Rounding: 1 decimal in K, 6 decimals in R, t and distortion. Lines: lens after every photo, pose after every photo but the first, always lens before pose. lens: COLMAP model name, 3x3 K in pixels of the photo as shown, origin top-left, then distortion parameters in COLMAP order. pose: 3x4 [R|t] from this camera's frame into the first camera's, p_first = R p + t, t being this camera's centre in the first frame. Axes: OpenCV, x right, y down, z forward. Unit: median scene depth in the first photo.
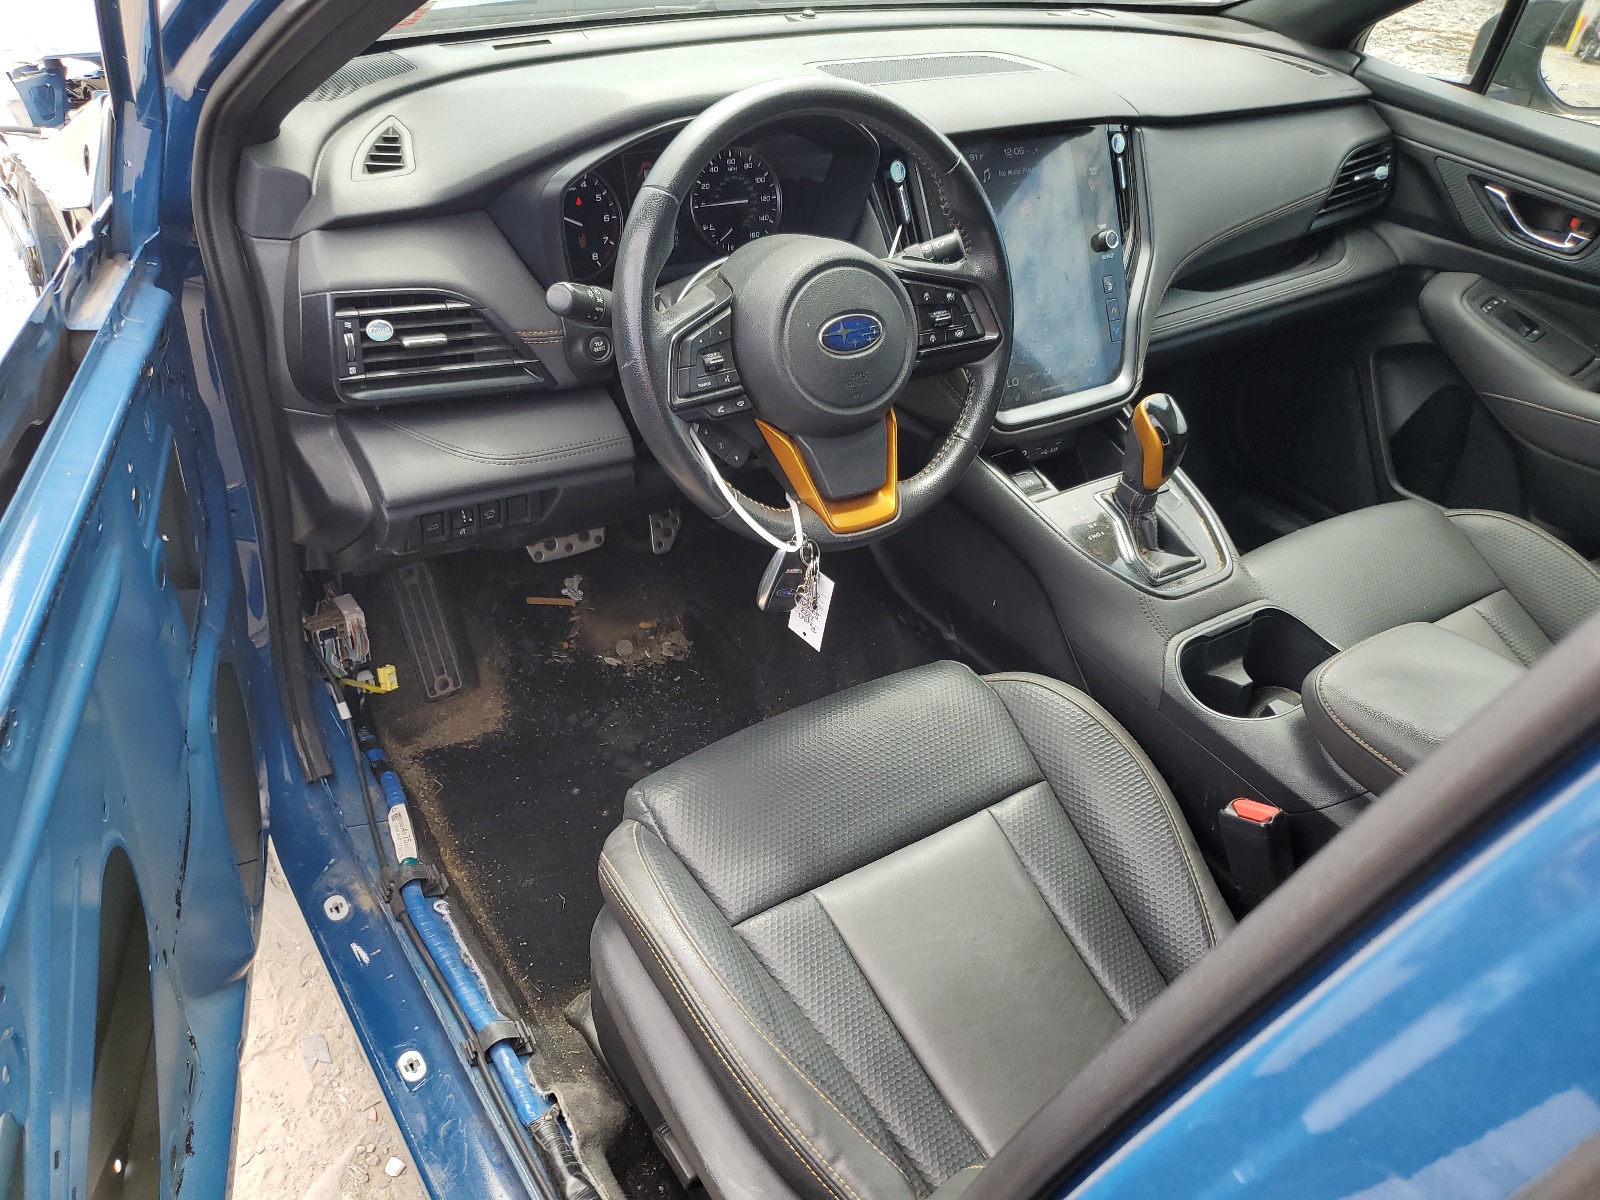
lens RADIAL K [[1229.7, 0, 800.0], [0, 1229.7, 600.0], [0, 0, 1]] dist [0.002433, -0.000335]
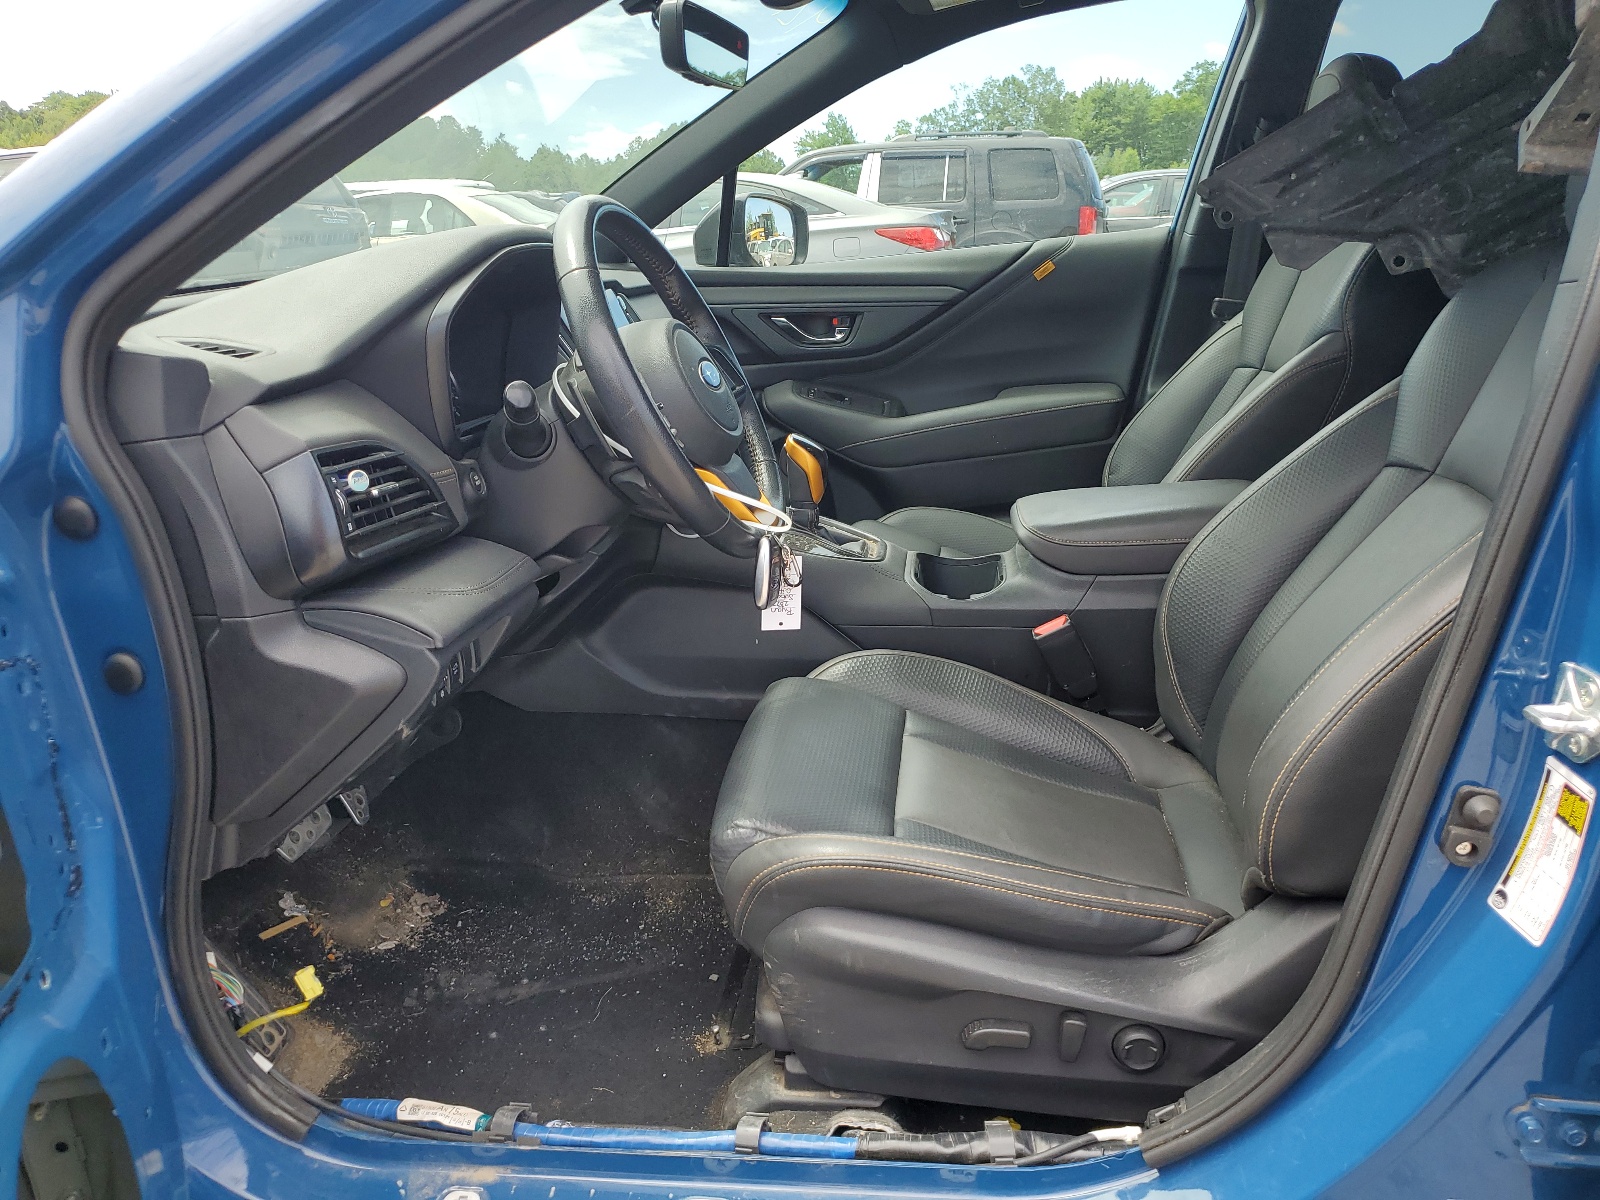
lens RADIAL K [[1210.2, 0, 800.0], [0, 1210.2, 600.0], [0, 0, 1]] dist [0.056644, 0.000059]
pose [[0.665870, -0.347683, 0.660101, -0.493865], [0.527329, 0.845221, -0.086749, 0.079918], [-0.527771, 0.405854, 0.746151, 0.088744]]
